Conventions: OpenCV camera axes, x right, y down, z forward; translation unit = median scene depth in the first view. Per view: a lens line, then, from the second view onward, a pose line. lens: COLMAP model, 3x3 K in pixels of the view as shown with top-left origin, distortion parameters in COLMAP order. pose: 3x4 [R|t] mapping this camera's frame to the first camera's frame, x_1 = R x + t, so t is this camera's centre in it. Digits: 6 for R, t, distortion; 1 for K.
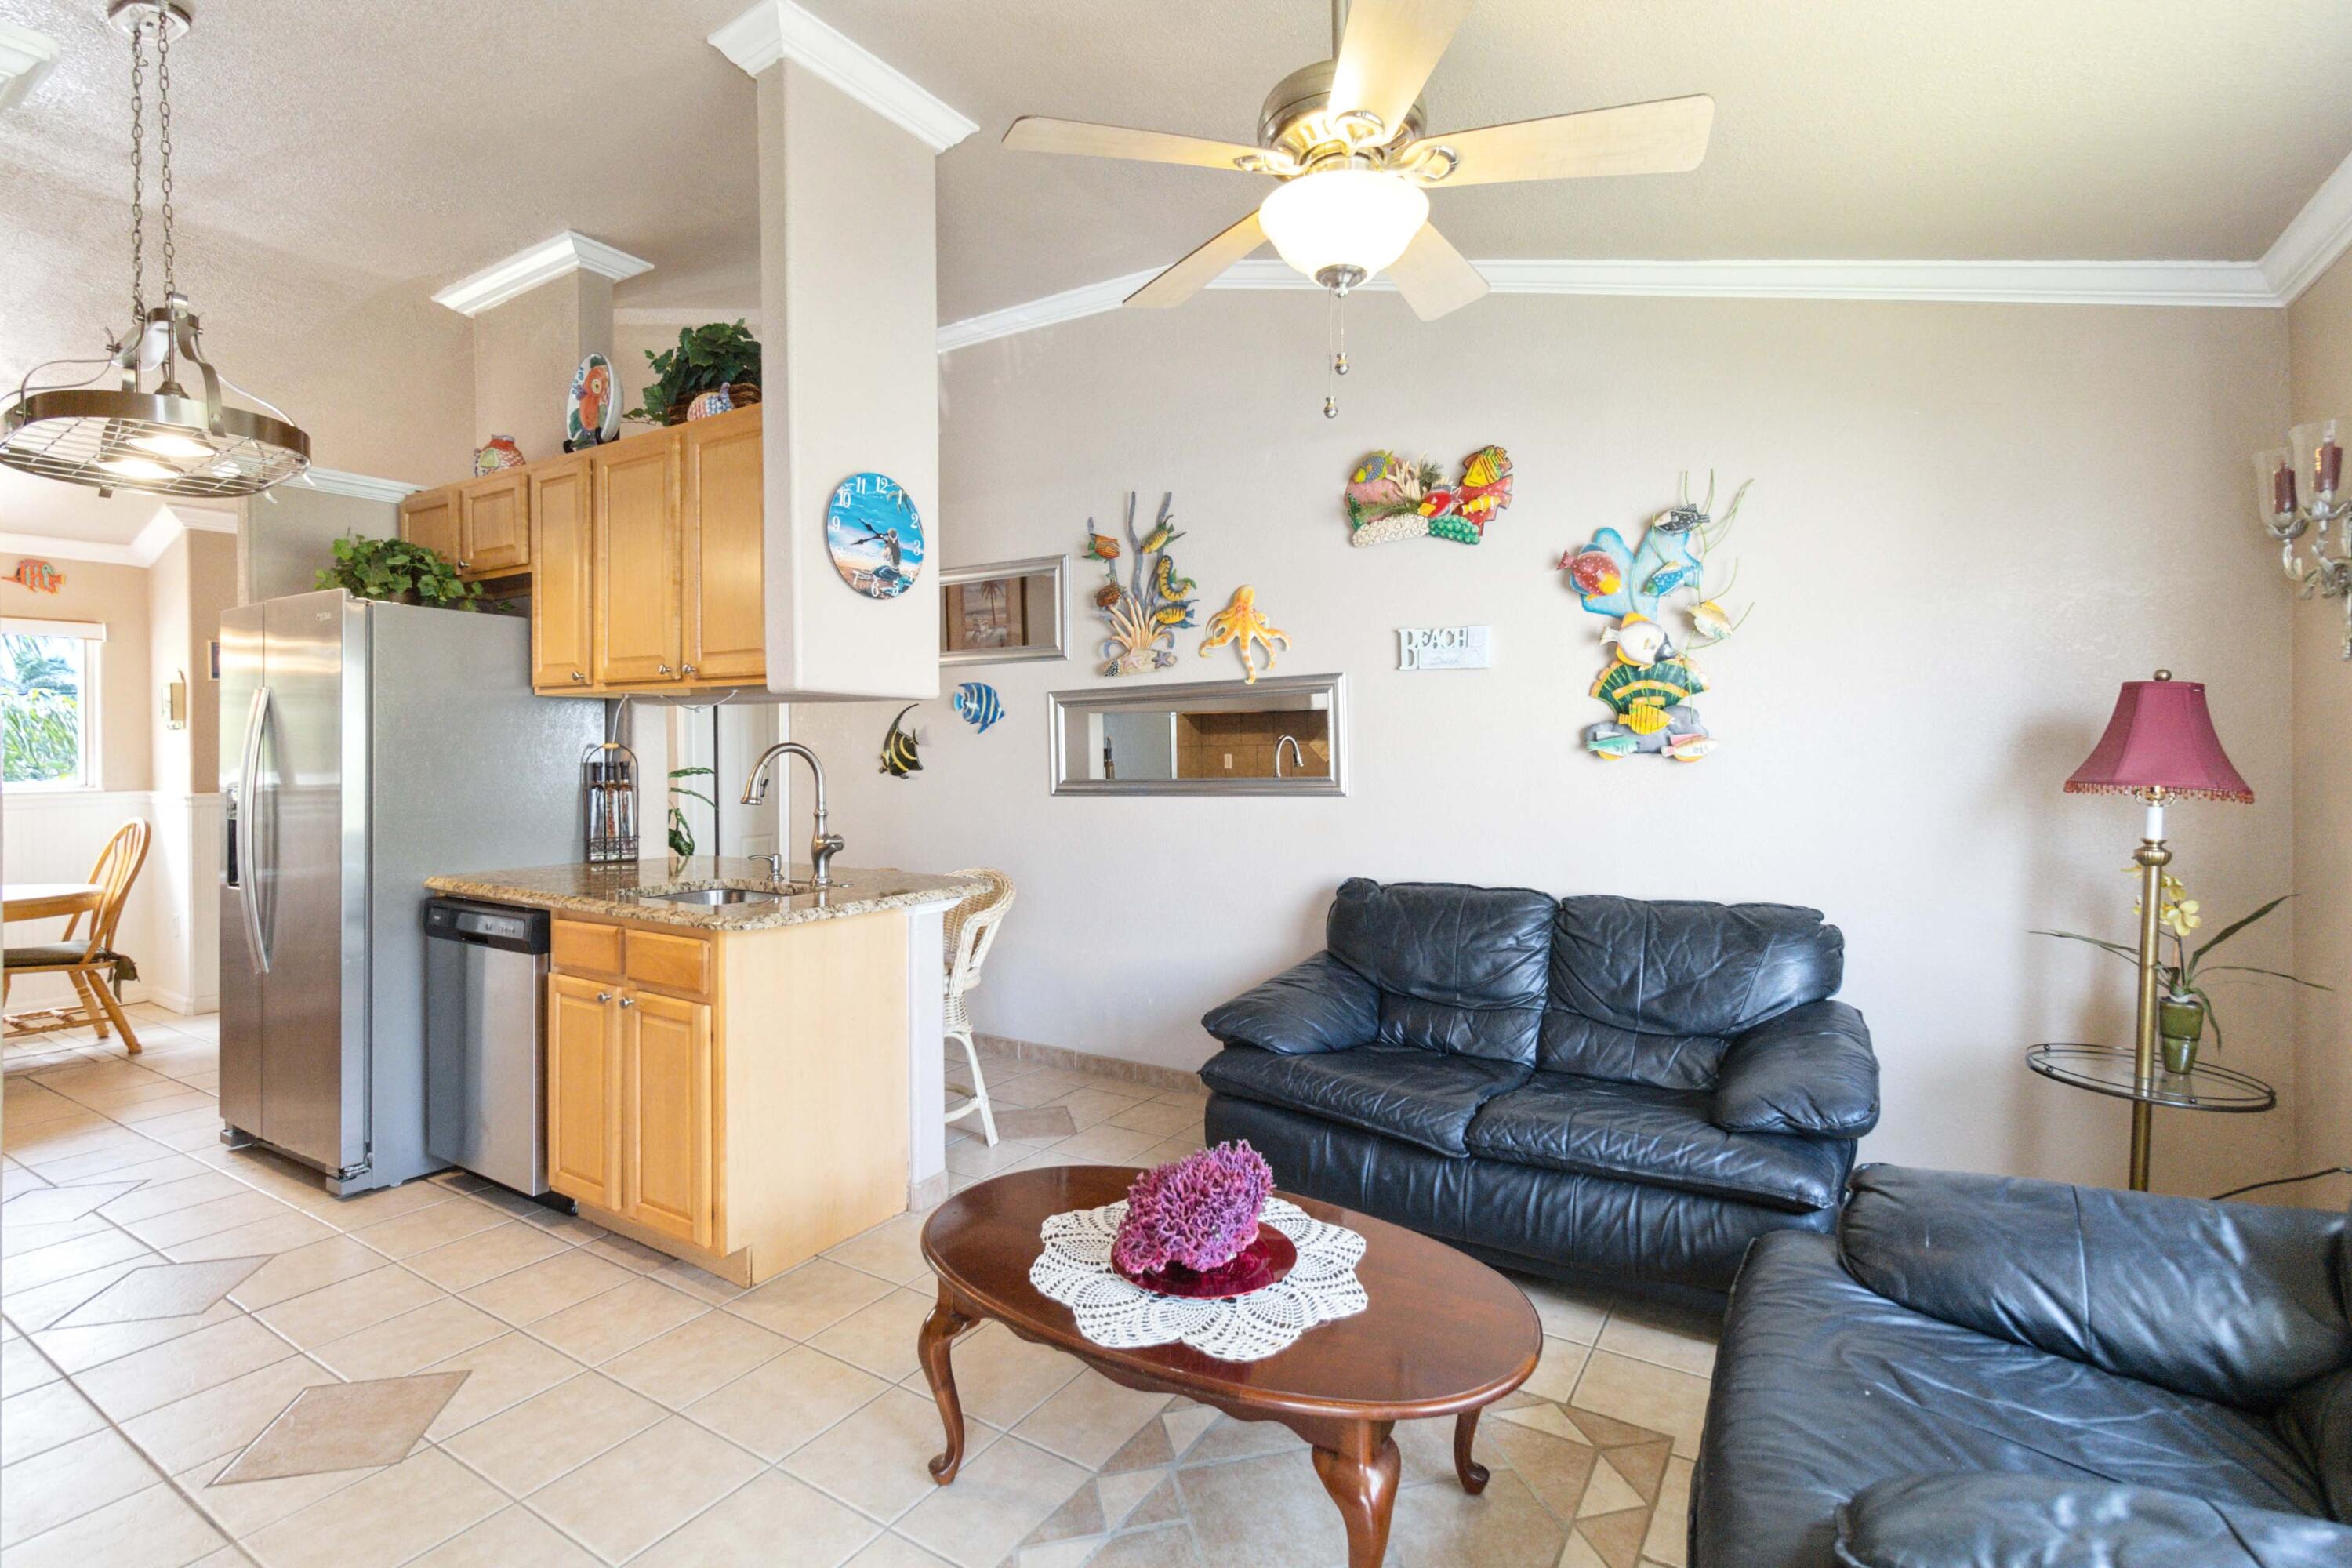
lens RADIAL K [[1098.7, 0, 1199.3], [0, 1098.7, 755.6], [0, 0, 1]] dist [-0.000955, 0.001856]
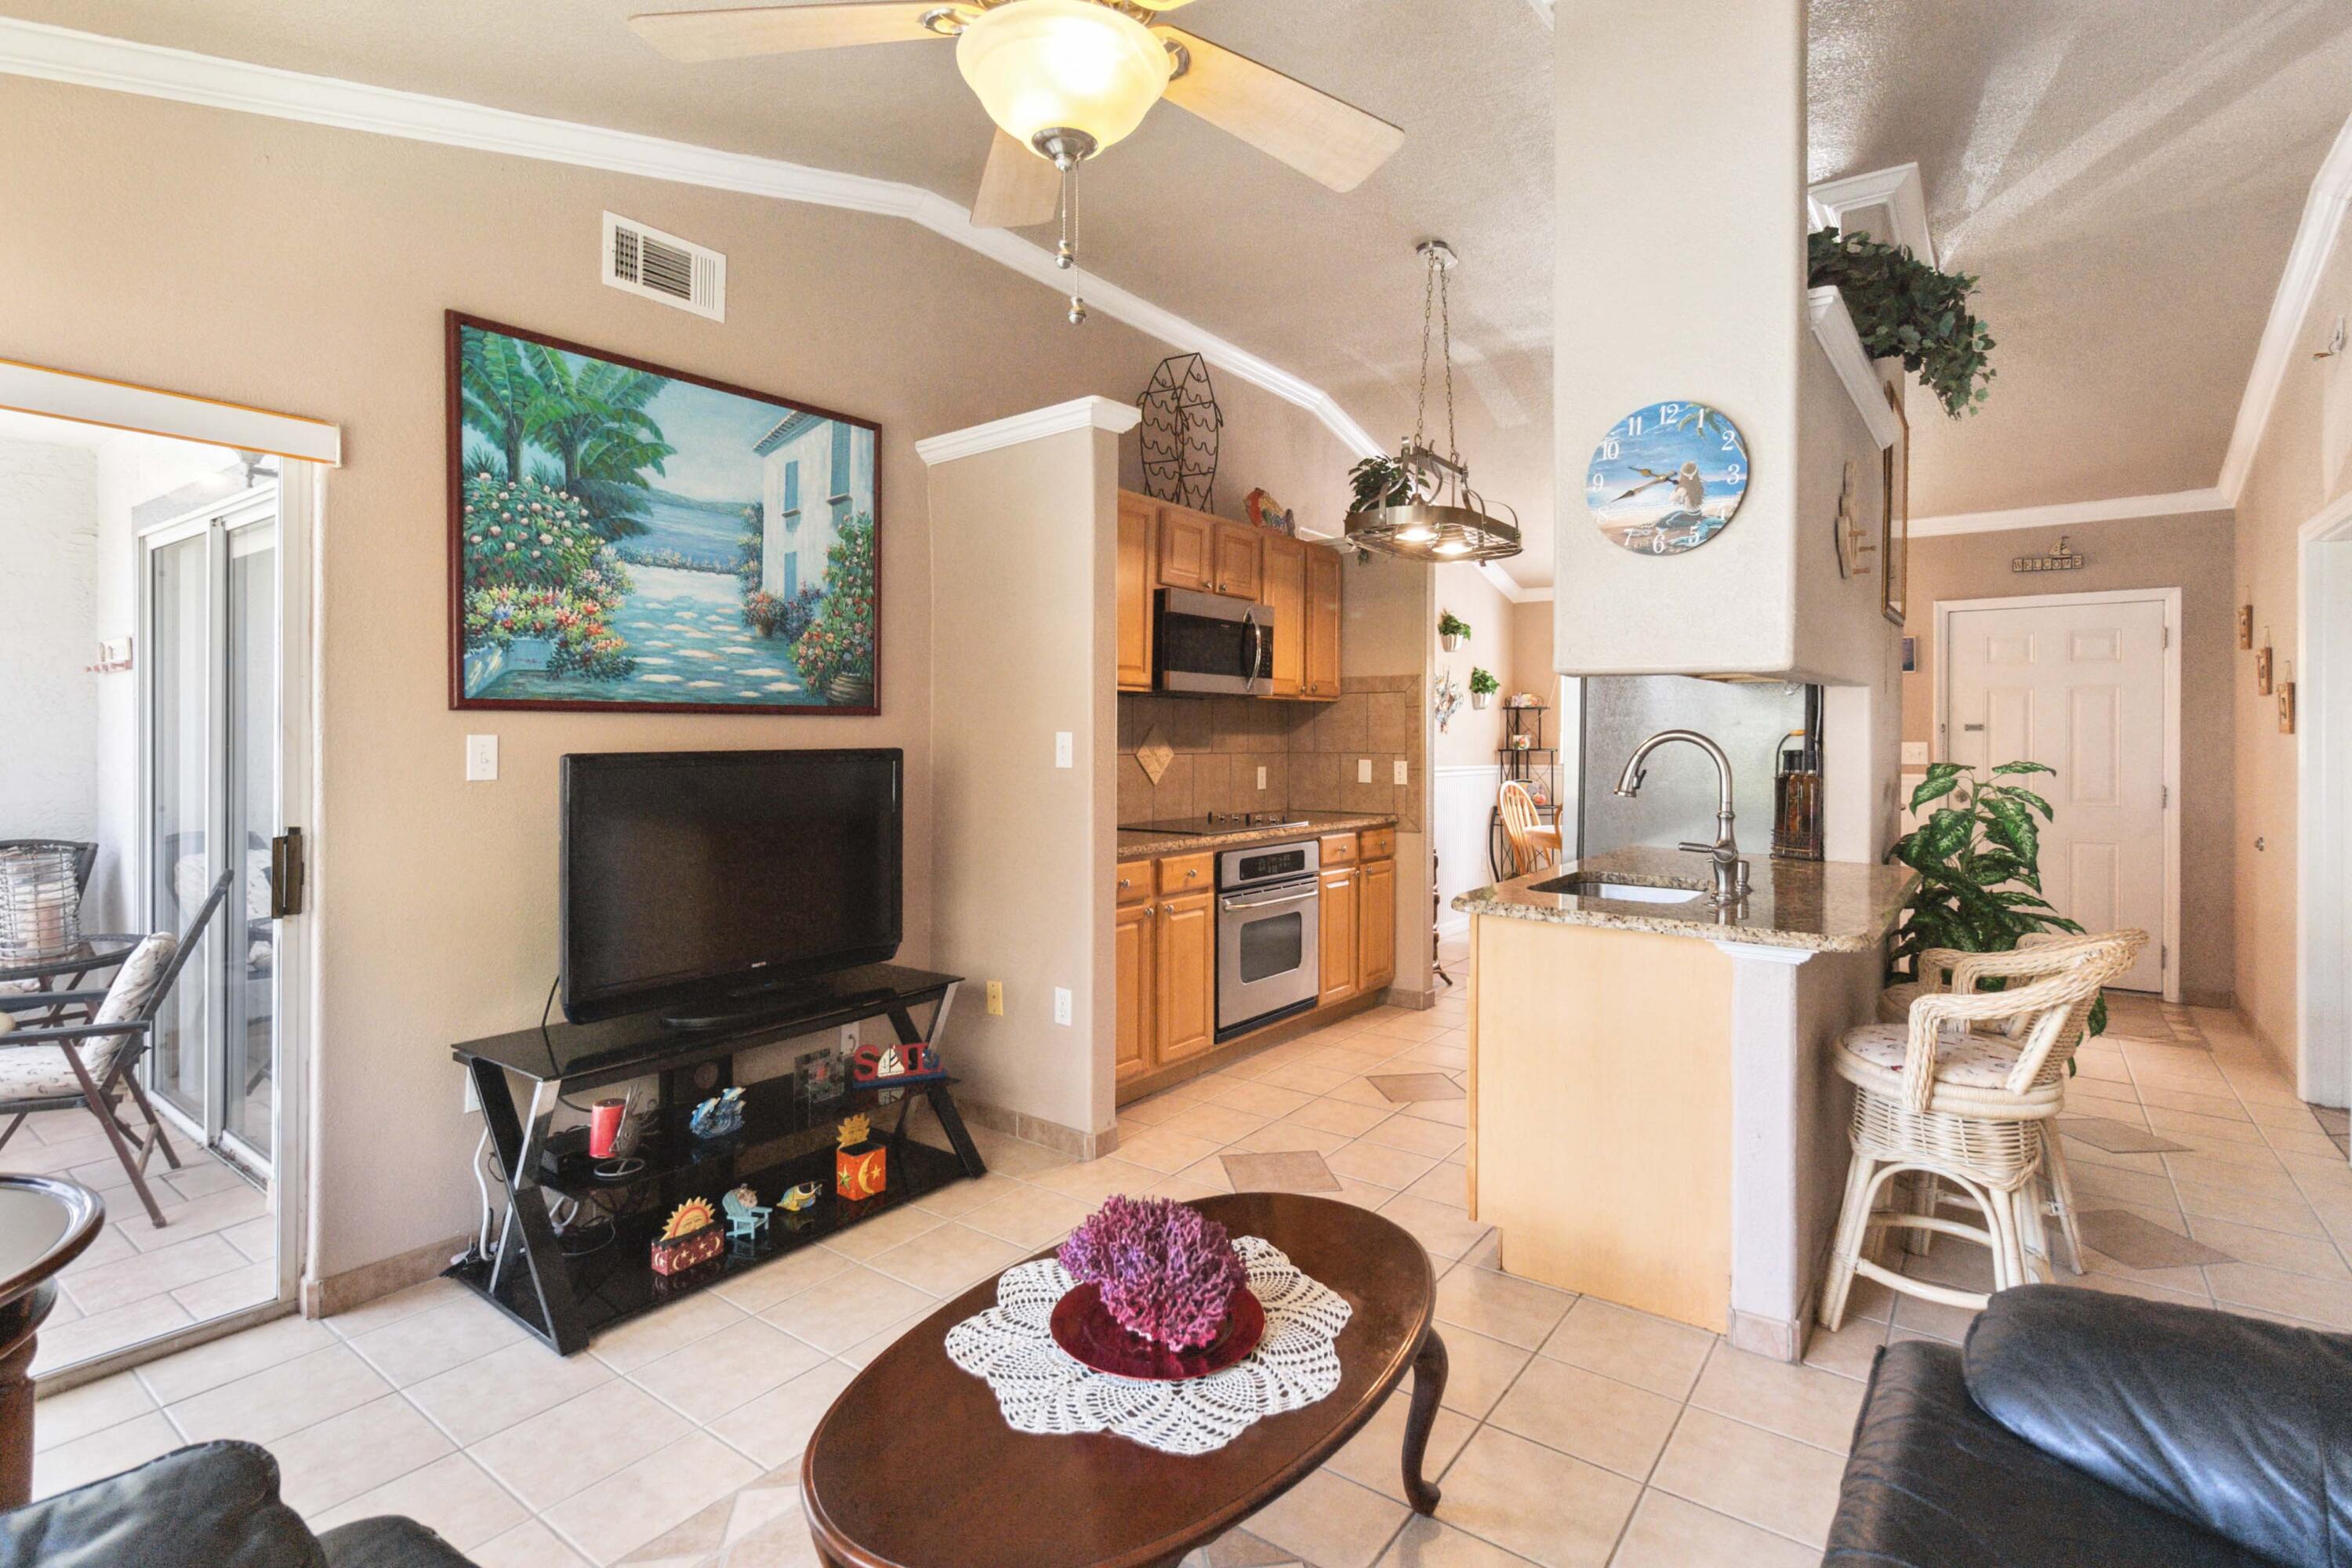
lens RADIAL K [[1123.6, 0, 1181.9], [0, 1123.6, 741.7], [0, 0, 1]] dist [-0.000720, -0.000008]
pose [[-0.076529, 0.011715, -0.996999, 0.463425], [-0.012148, 0.999846, 0.012681, -0.007626], [0.996993, 0.013082, -0.076374, 0.570209]]
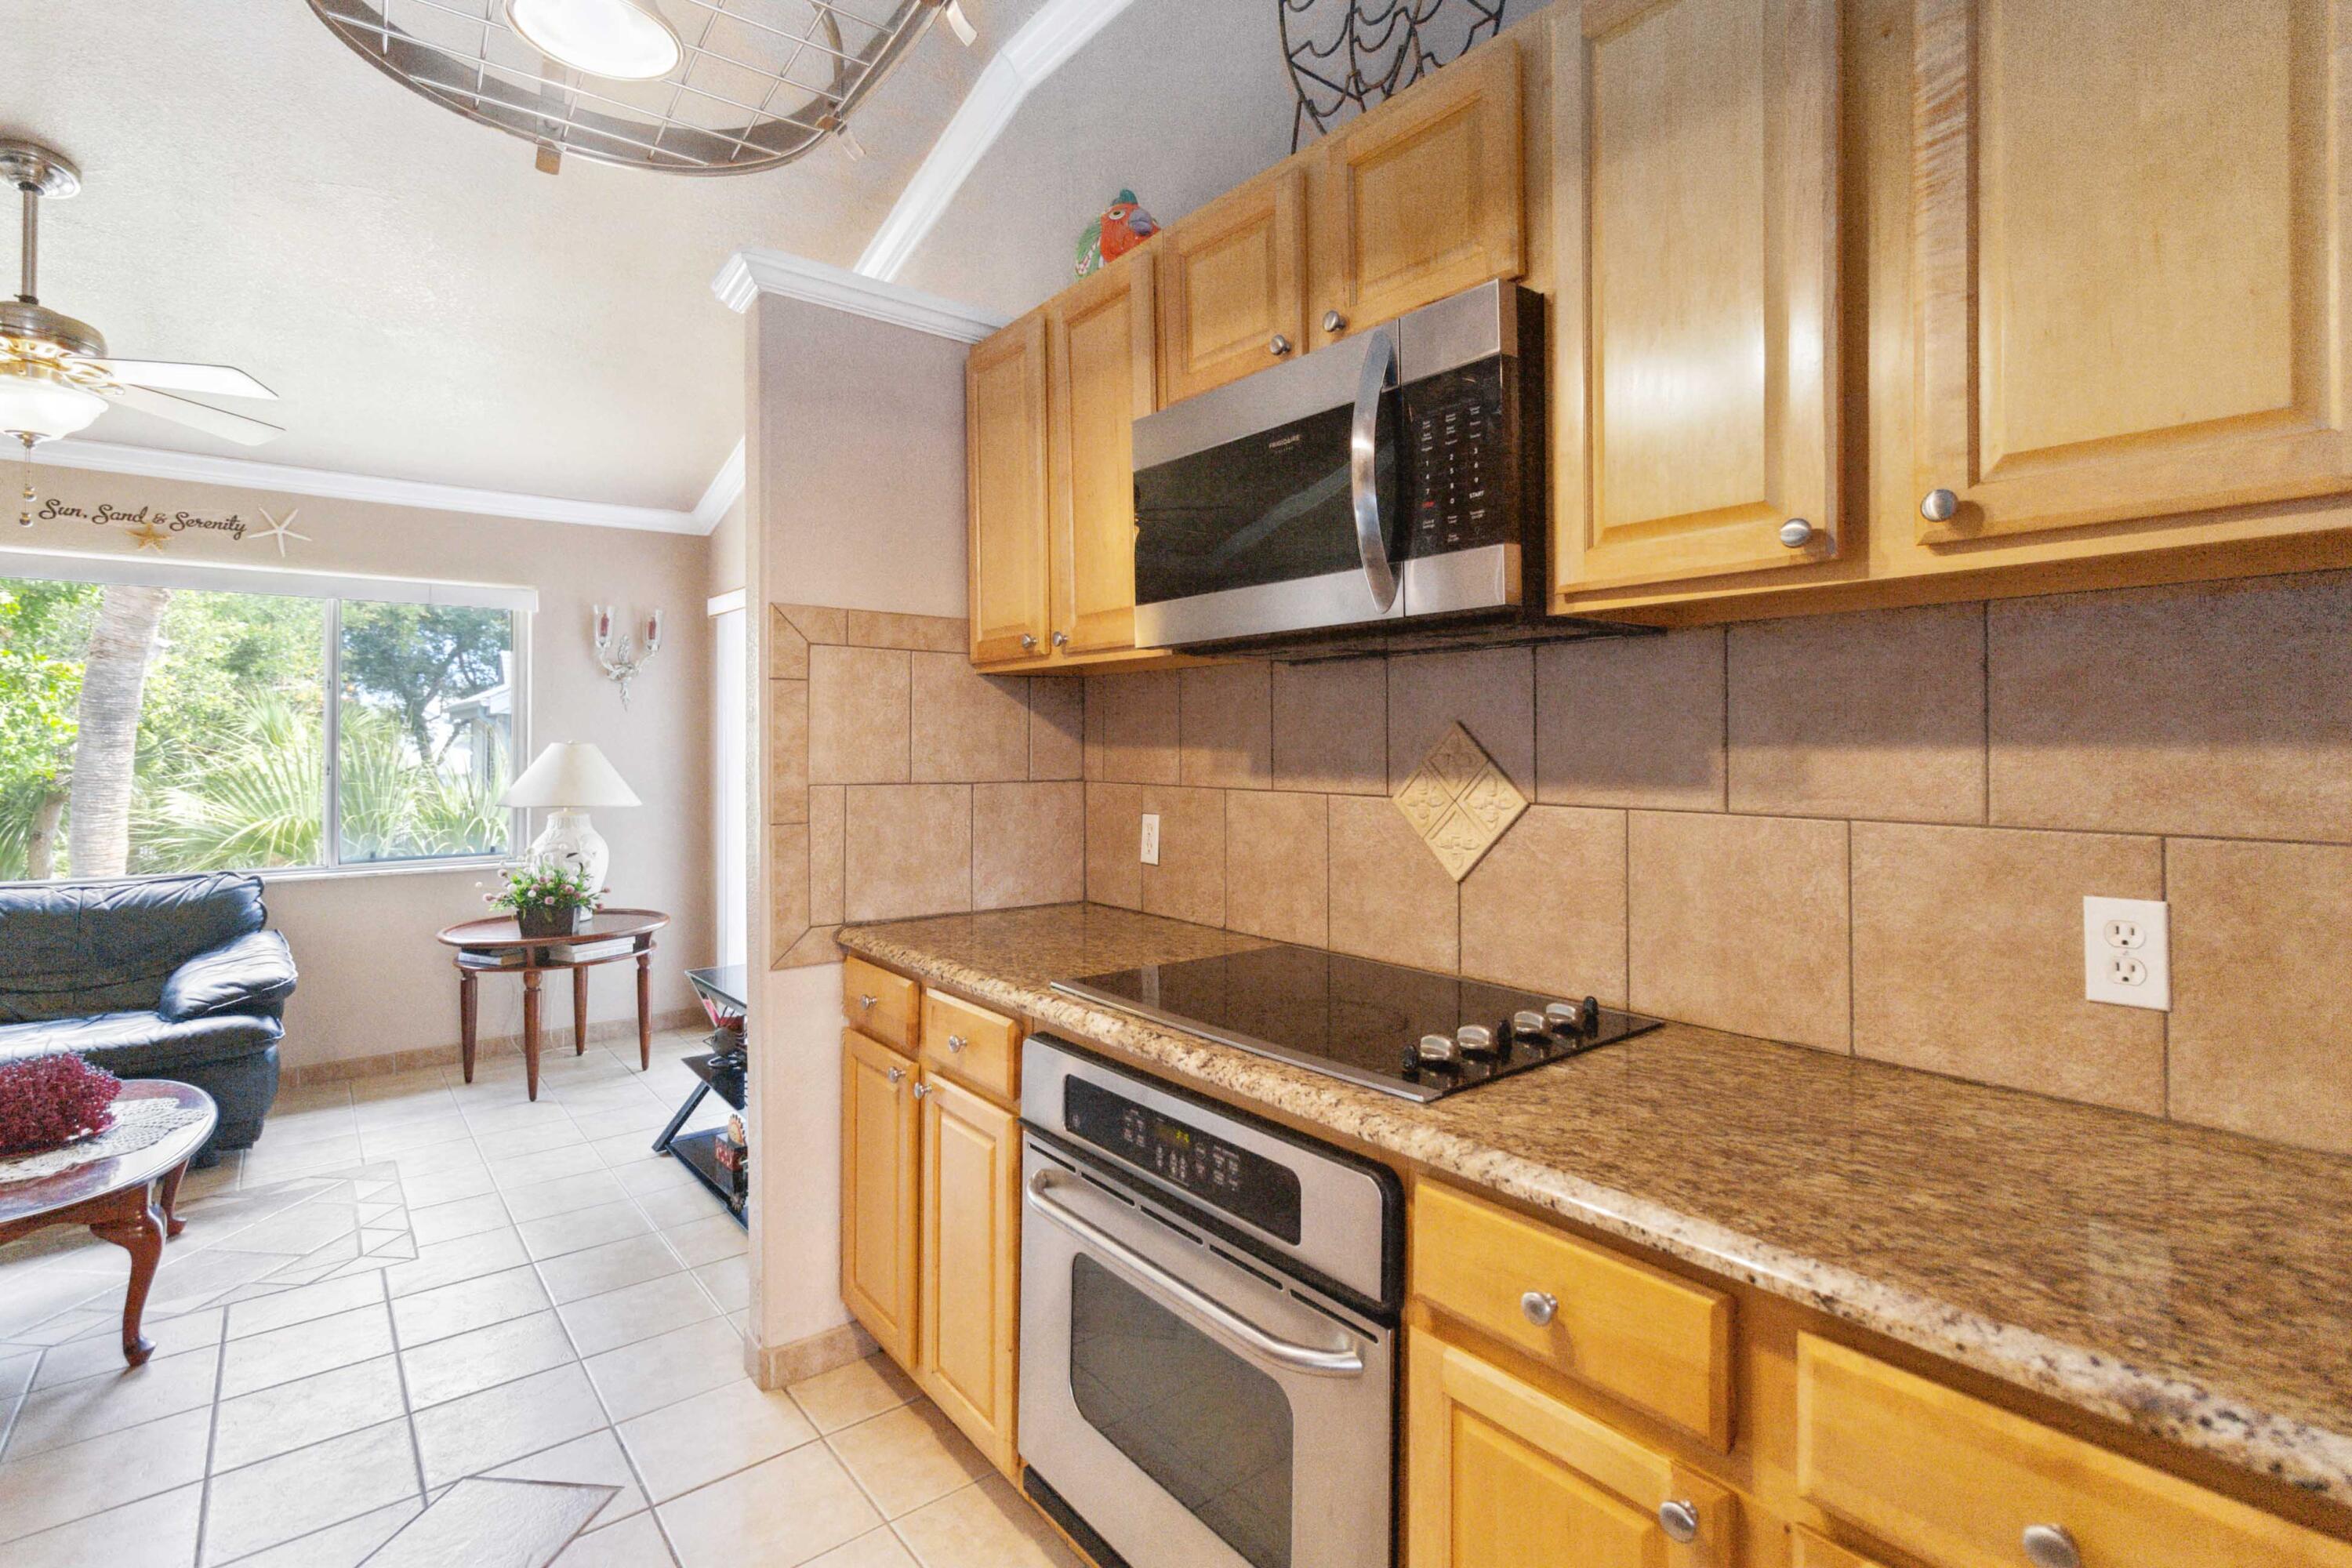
lens RADIAL K [[1108.4, 0, 1235.1], [0, 1108.4, 737.4], [0, 0, 1]] dist [0.000386, 0.000422]
pose [[-0.952779, 0.009069, 0.303529, -0.925100], [0.008797, 0.999959, -0.002261, -0.003646], [-0.303537, 0.000516, -0.952819, 0.949549]]
